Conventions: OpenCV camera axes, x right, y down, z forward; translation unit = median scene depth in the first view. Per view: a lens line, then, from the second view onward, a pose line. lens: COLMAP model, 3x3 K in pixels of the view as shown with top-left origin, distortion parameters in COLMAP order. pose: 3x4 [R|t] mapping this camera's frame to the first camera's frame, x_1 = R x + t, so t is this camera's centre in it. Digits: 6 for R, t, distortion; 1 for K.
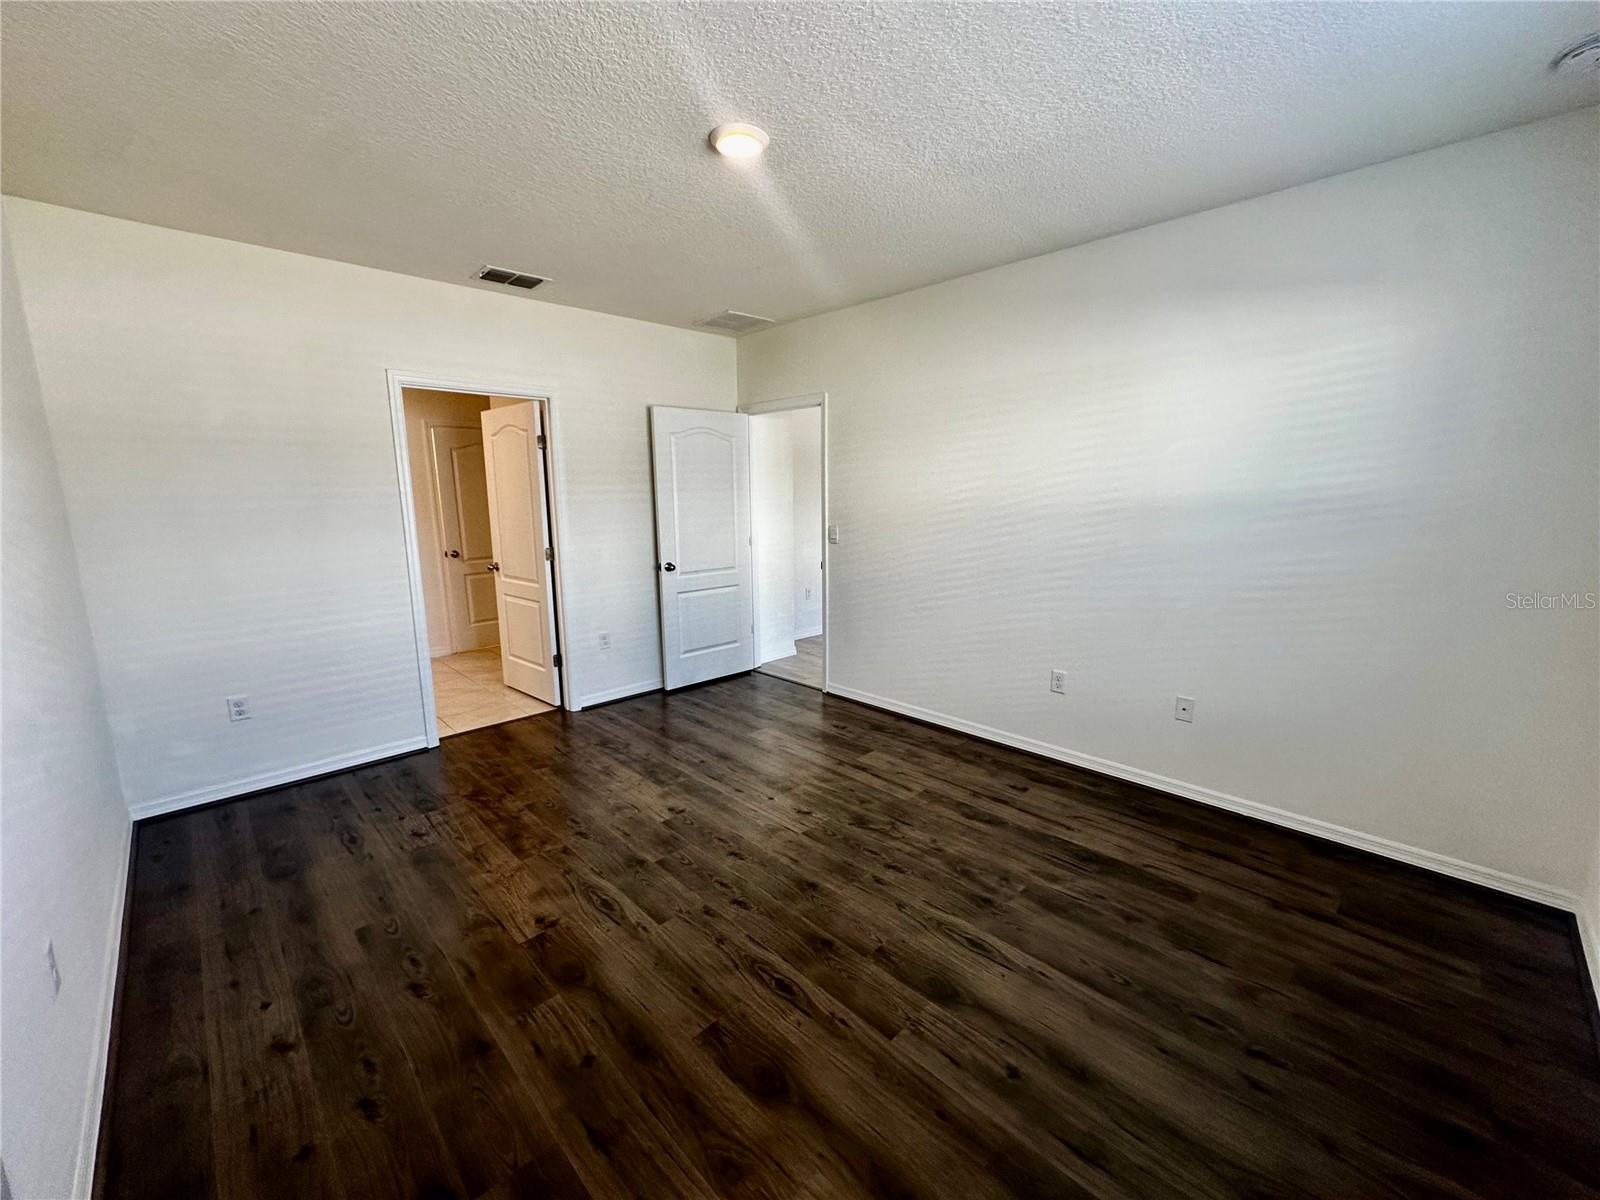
lens RADIAL K [[644.0, 0, 811.4], [0, 644.0, 602.4], [0, 0, 1]] dist [0.004526, -0.000223]
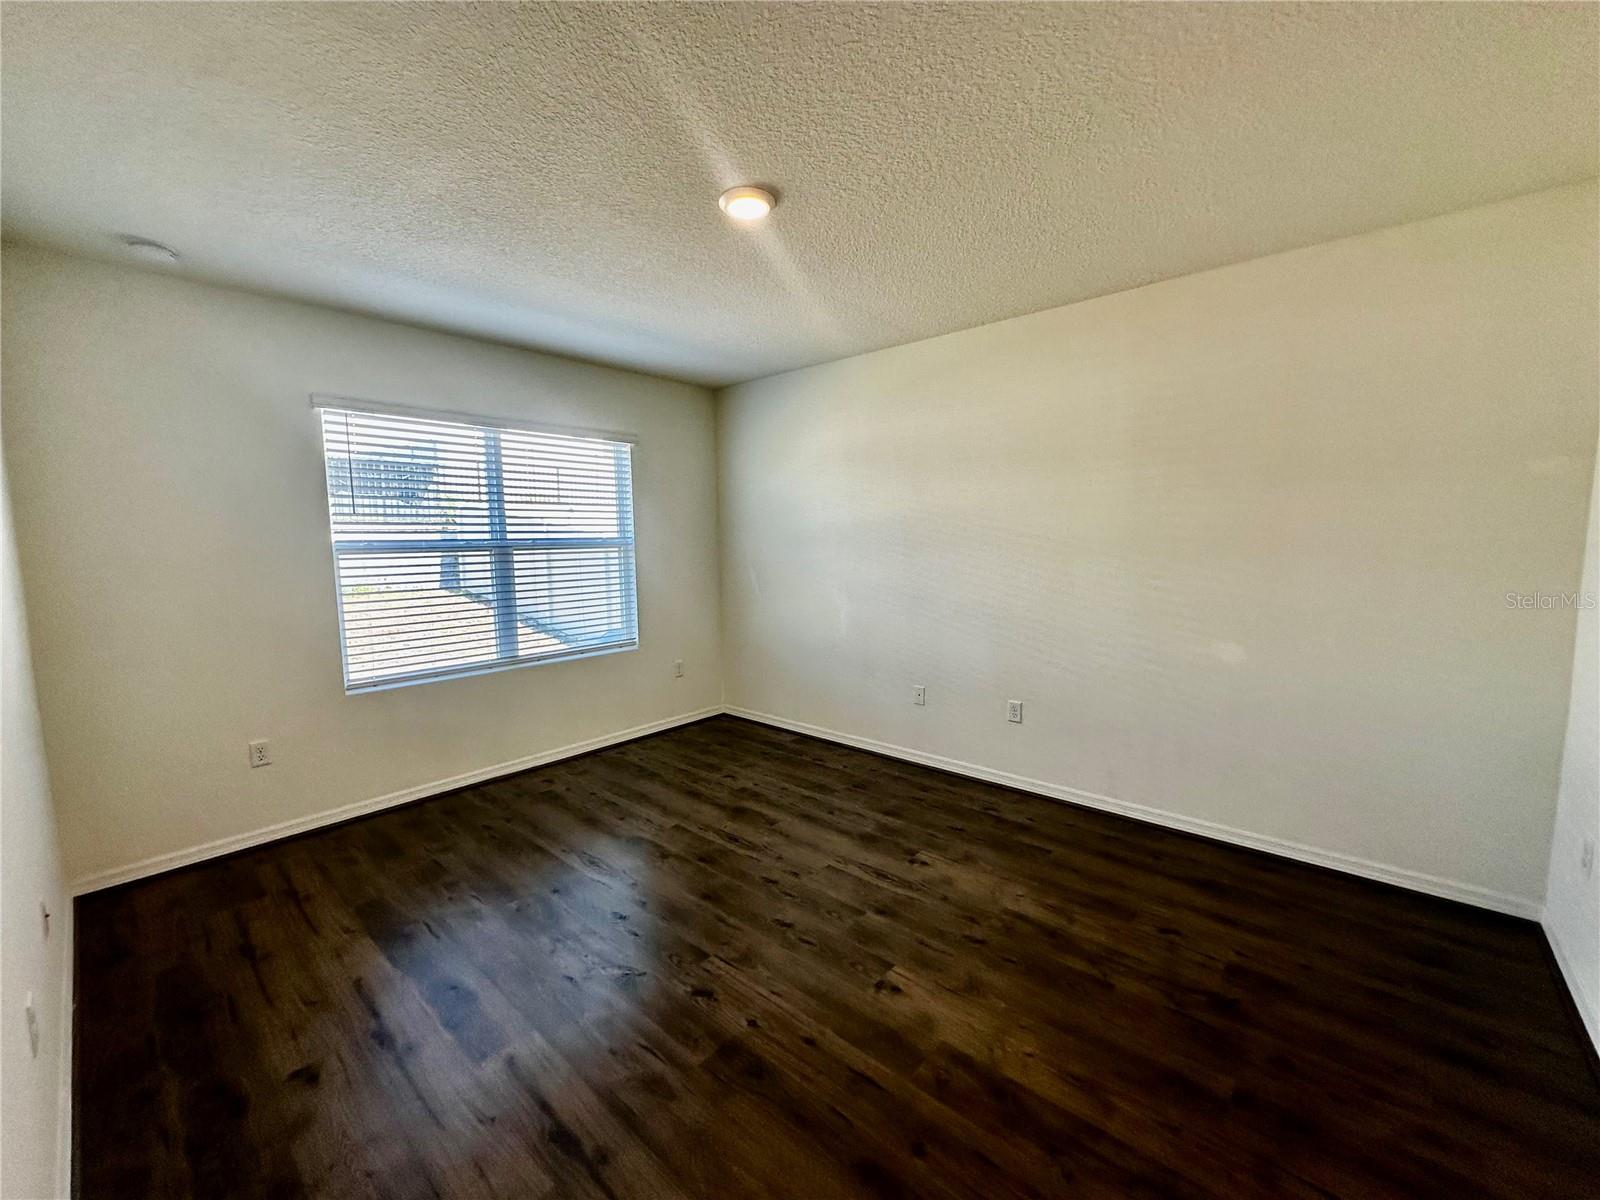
lens RADIAL K [[644.0, 0, 810.0], [0, 644.0, 608.8], [0, 0, 1]] dist [0.004526, -0.000223]
pose [[-0.997303, 0.029649, -0.067132, -0.117143], [0.009308, 0.958474, 0.285026, -0.343093], [0.072795, 0.283633, -0.956166, 1.966964]]
